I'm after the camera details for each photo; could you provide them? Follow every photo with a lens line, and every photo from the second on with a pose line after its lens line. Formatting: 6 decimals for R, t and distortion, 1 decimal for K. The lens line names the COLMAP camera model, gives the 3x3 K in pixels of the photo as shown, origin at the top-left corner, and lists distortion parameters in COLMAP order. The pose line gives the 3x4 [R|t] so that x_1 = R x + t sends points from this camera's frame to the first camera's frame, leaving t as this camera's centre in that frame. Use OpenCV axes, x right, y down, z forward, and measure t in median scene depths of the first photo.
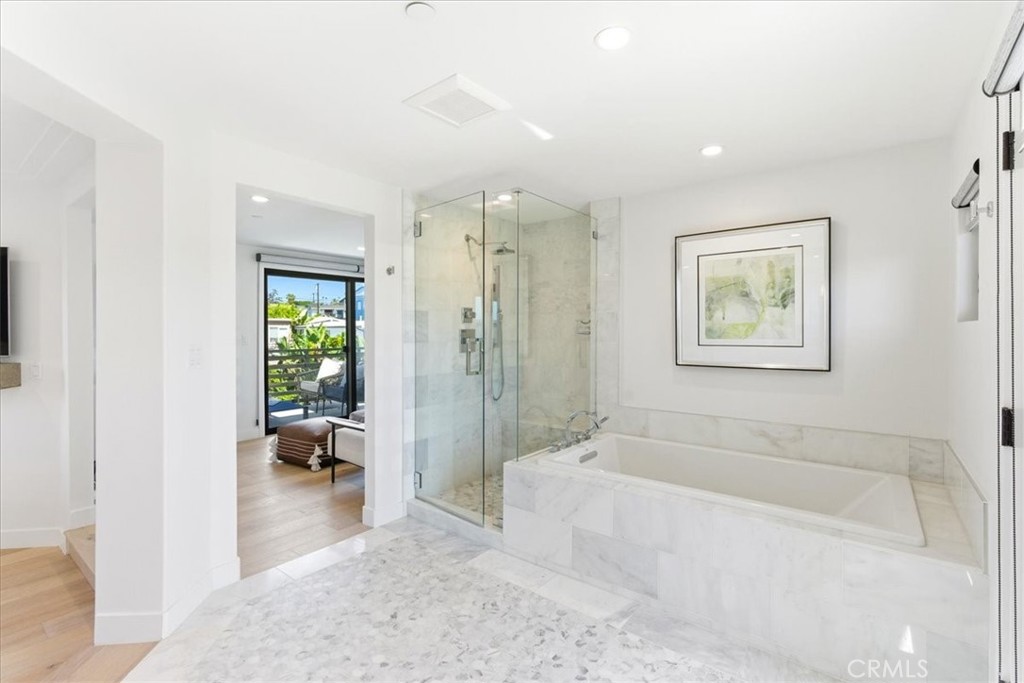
lens RADIAL K [[461.2, 0, 513.8], [0, 461.2, 331.6], [0, 0, 1]] dist [-0.003617, 0.001053]
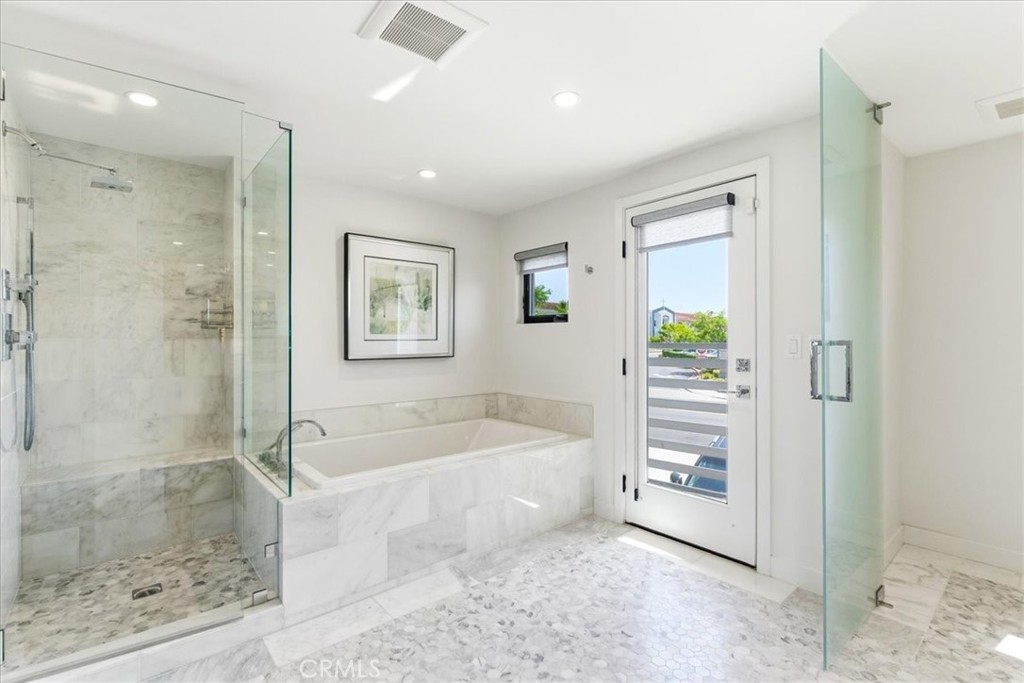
lens RADIAL K [[461.2, 0, 511.8], [0, 461.2, 339.8], [0, 0, 1]] dist [-0.003617, 0.001053]
pose [[0.209736, -0.001940, 0.977756, -0.630172], [0.000932, 0.999998, 0.001785, 0.030119], [-0.977758, 0.000537, 0.209738, 0.496095]]
